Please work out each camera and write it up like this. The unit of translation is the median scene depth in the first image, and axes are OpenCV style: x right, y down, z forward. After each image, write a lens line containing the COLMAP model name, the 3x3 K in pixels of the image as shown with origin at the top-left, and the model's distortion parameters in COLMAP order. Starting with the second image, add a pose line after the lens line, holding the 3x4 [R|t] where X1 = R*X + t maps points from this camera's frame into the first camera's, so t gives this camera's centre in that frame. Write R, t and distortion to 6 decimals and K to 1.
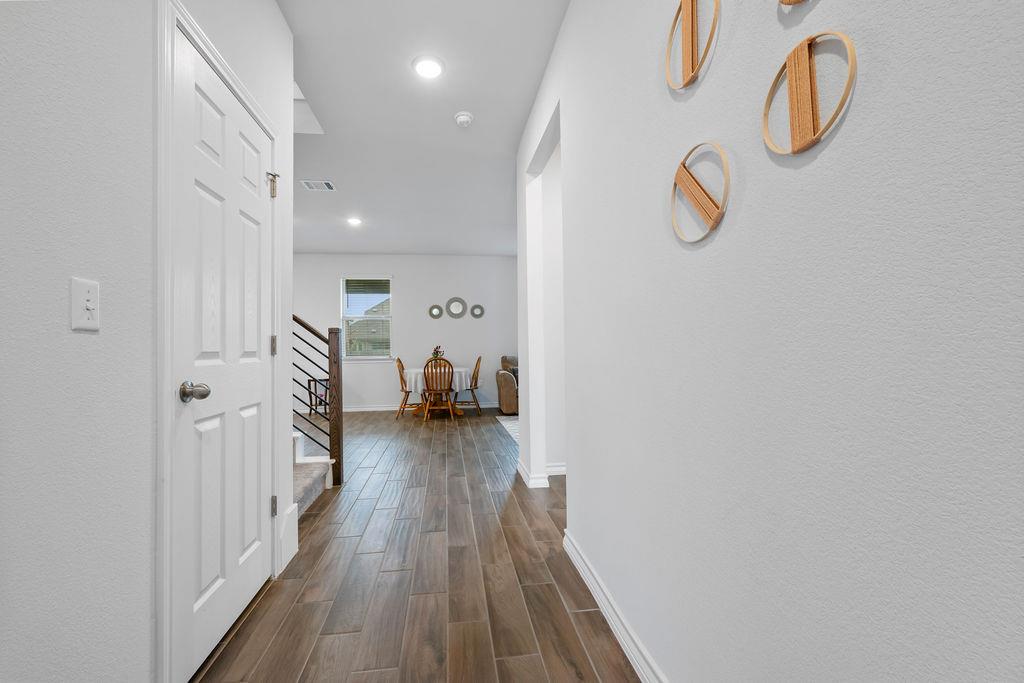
lens RADIAL K [[425.5, 0, 512.0], [0, 425.5, 341.5], [0, 0, 1]] dist [0.000011, -0.000002]
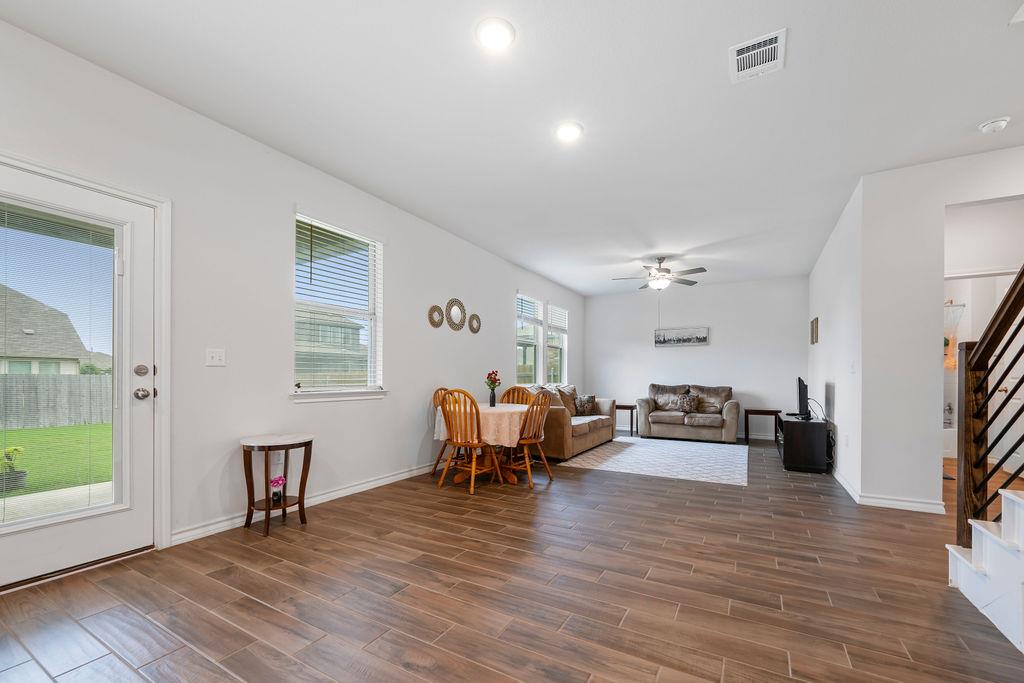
lens RADIAL K [[414.3, 0, 517.9], [0, 414.3, 383.3], [0, 0, 1]] dist [0.001204, 0.000015]
pose [[0.623322, 0.007707, 0.781927, -0.648507], [-0.021205, 0.999750, 0.007050, 0.024888], [-0.781678, -0.020975, 0.623330, 0.575715]]
